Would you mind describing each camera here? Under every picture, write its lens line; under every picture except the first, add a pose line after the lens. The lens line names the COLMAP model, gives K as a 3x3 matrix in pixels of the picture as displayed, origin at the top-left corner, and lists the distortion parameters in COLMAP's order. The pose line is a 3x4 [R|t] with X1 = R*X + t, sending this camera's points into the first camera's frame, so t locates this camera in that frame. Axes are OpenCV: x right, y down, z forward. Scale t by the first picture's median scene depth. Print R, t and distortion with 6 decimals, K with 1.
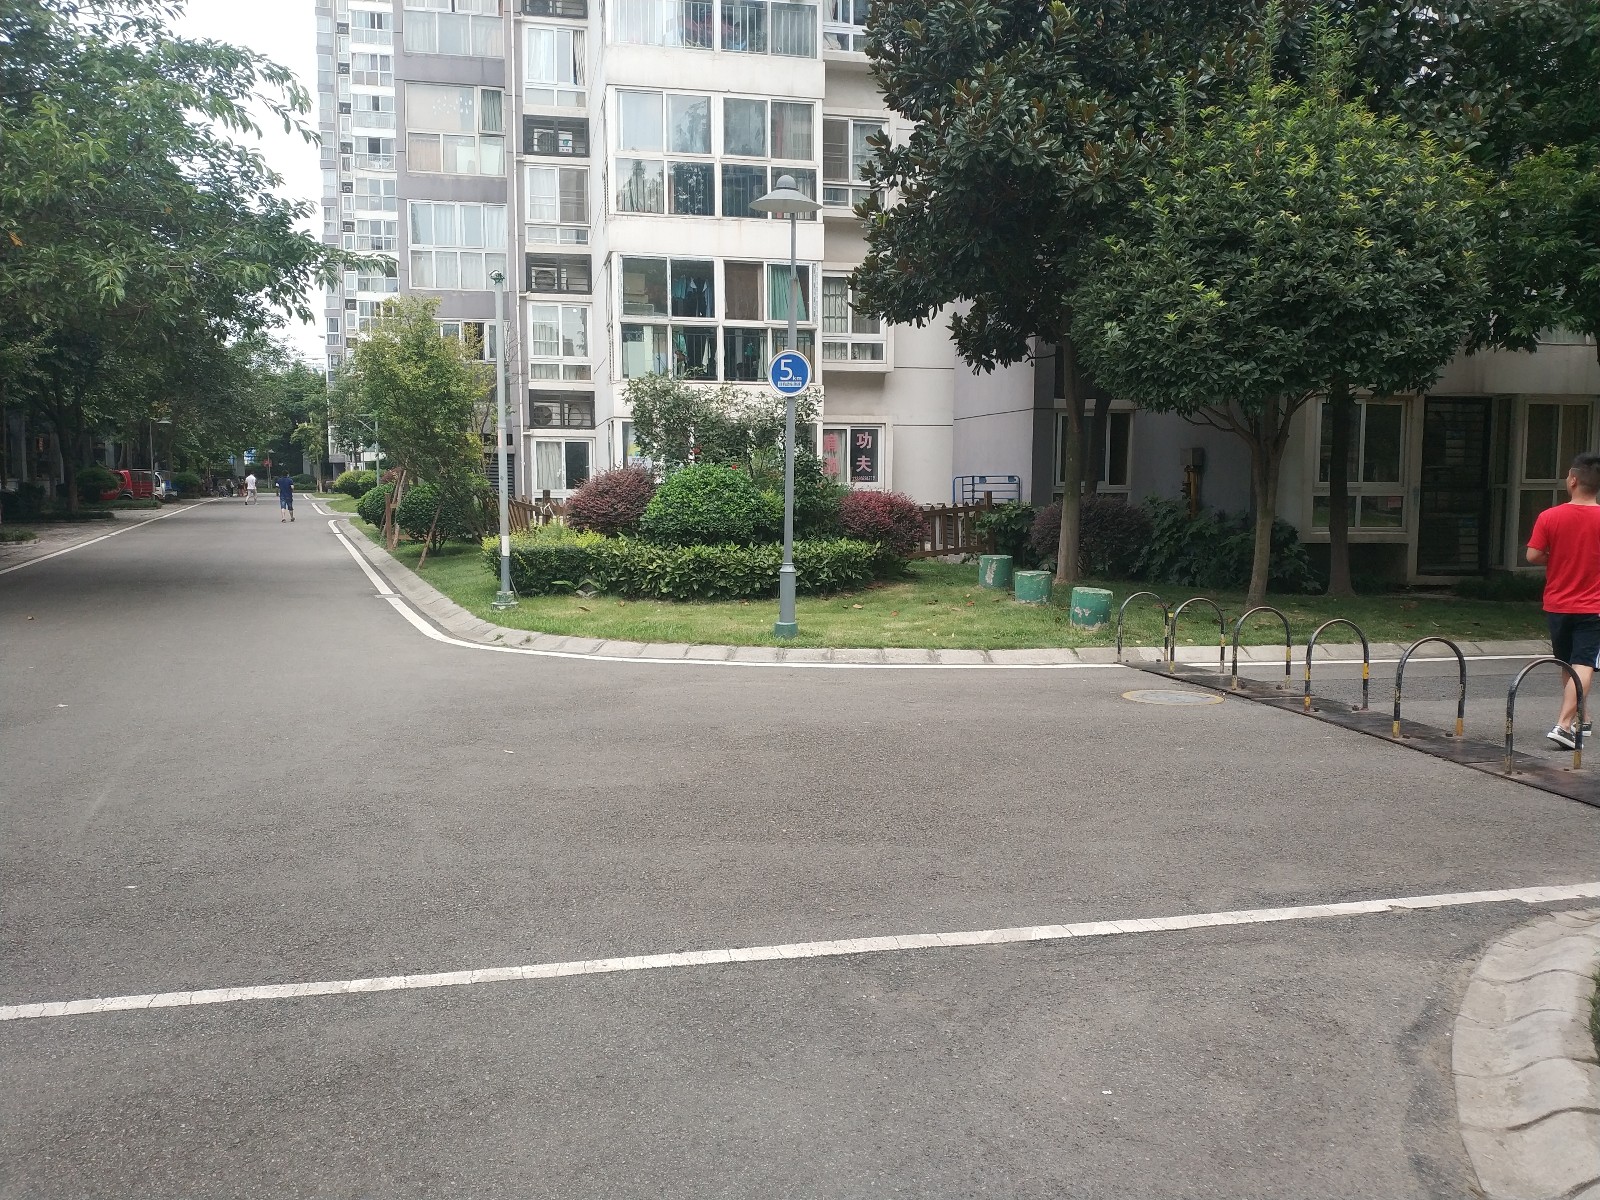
lens RADIAL K [[1278.3, 0, 807.7], [0, 1278.3, 595.6], [0, 0, 1]] dist [0.010885, -0.010223]
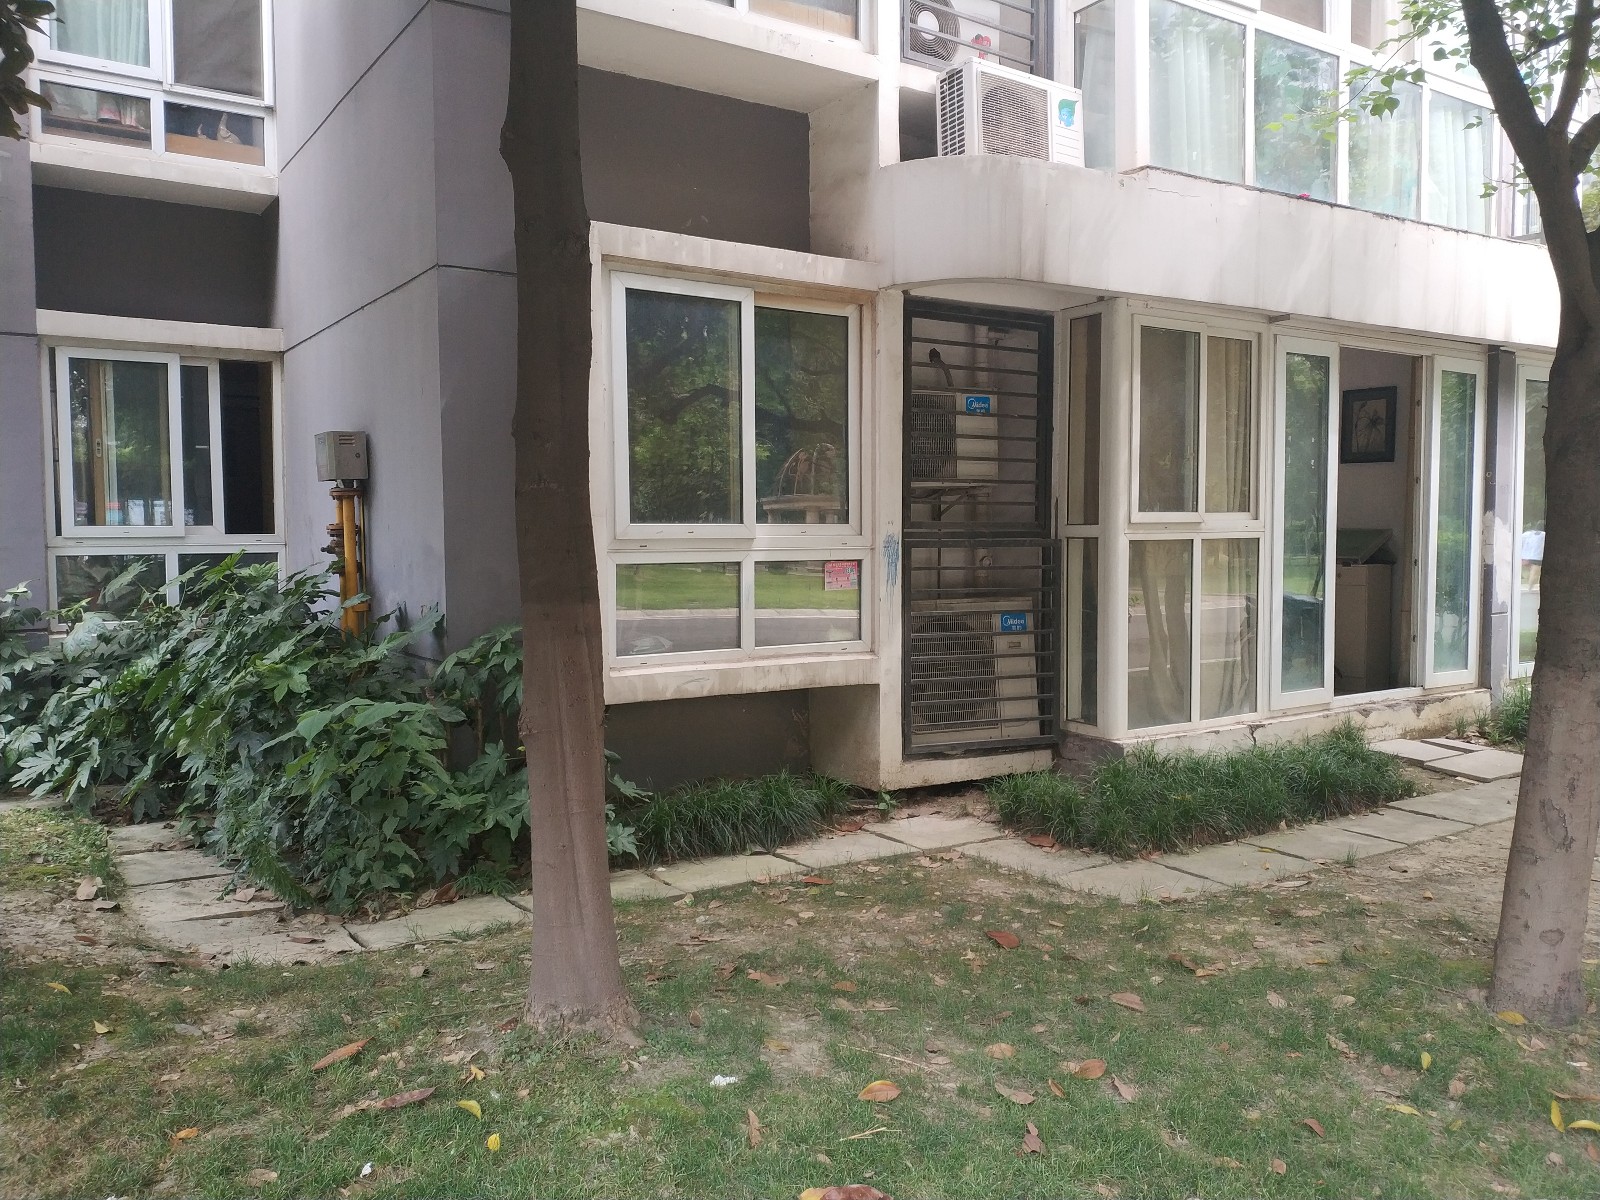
lens RADIAL K [[1278.3, 0, 797.7], [0, 1278.3, 601.4], [0, 0, 1]] dist [0.010885, -0.010223]
pose [[0.938179, -0.026678, 0.345120, 0.312876], [0.038347, 0.998899, -0.027027, -0.055177], [-0.344019, 0.038591, 0.938169, 0.644996]]
